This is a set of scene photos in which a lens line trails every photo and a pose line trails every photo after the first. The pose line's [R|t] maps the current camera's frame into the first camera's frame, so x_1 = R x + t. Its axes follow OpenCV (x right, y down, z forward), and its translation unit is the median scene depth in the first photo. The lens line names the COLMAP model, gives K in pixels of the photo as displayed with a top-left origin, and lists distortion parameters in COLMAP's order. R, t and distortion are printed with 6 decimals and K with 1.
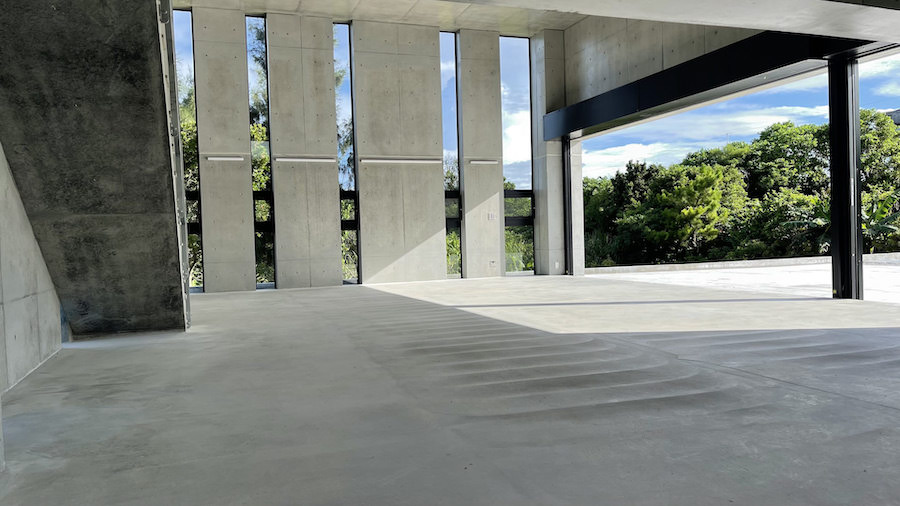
lens RADIAL K [[682.5, 0, 451.1], [0, 682.5, 252.2], [0, 0, 1]] dist [0.064803, -0.076638]
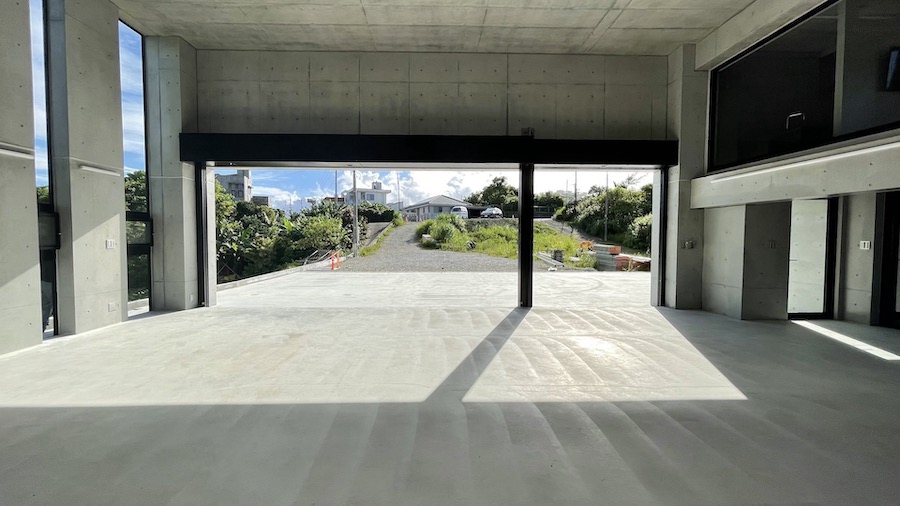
lens RADIAL K [[364.4, 0, 441.6], [0, 364.4, 249.9], [0, 0, 1]] dist [-0.001609, 0.000491]
pose [[0.322860, -0.002352, 0.946444, -0.154856], [0.008135, 0.999967, -0.000291, -0.032795], [-0.946412, 0.007793, 0.322868, 0.398242]]
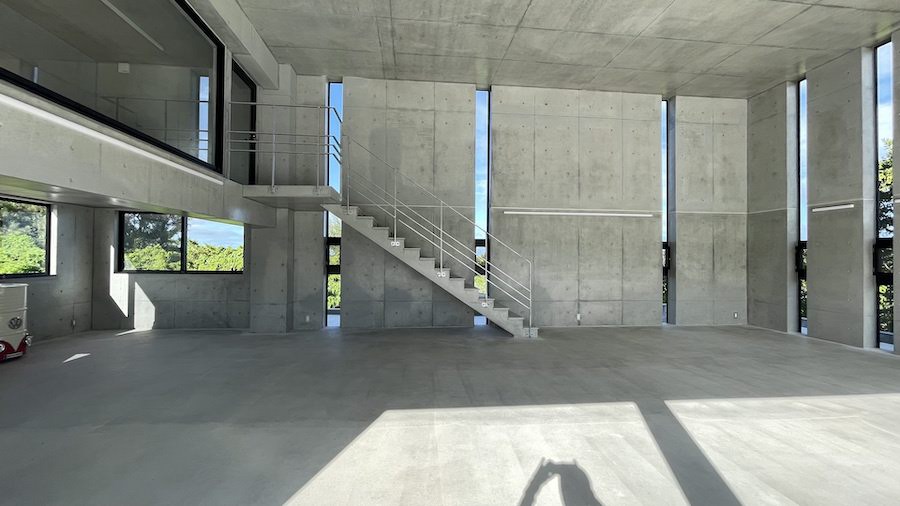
lens RADIAL K [[364.4, 0, 444.4], [0, 364.4, 251.4], [0, 0, 1]] dist [-0.001609, 0.000491]
pose [[-0.251362, 0.018032, -0.967725, 0.217509], [-0.022395, 0.999450, 0.024440, -0.048427], [0.967634, 0.027815, -0.250820, 0.390723]]
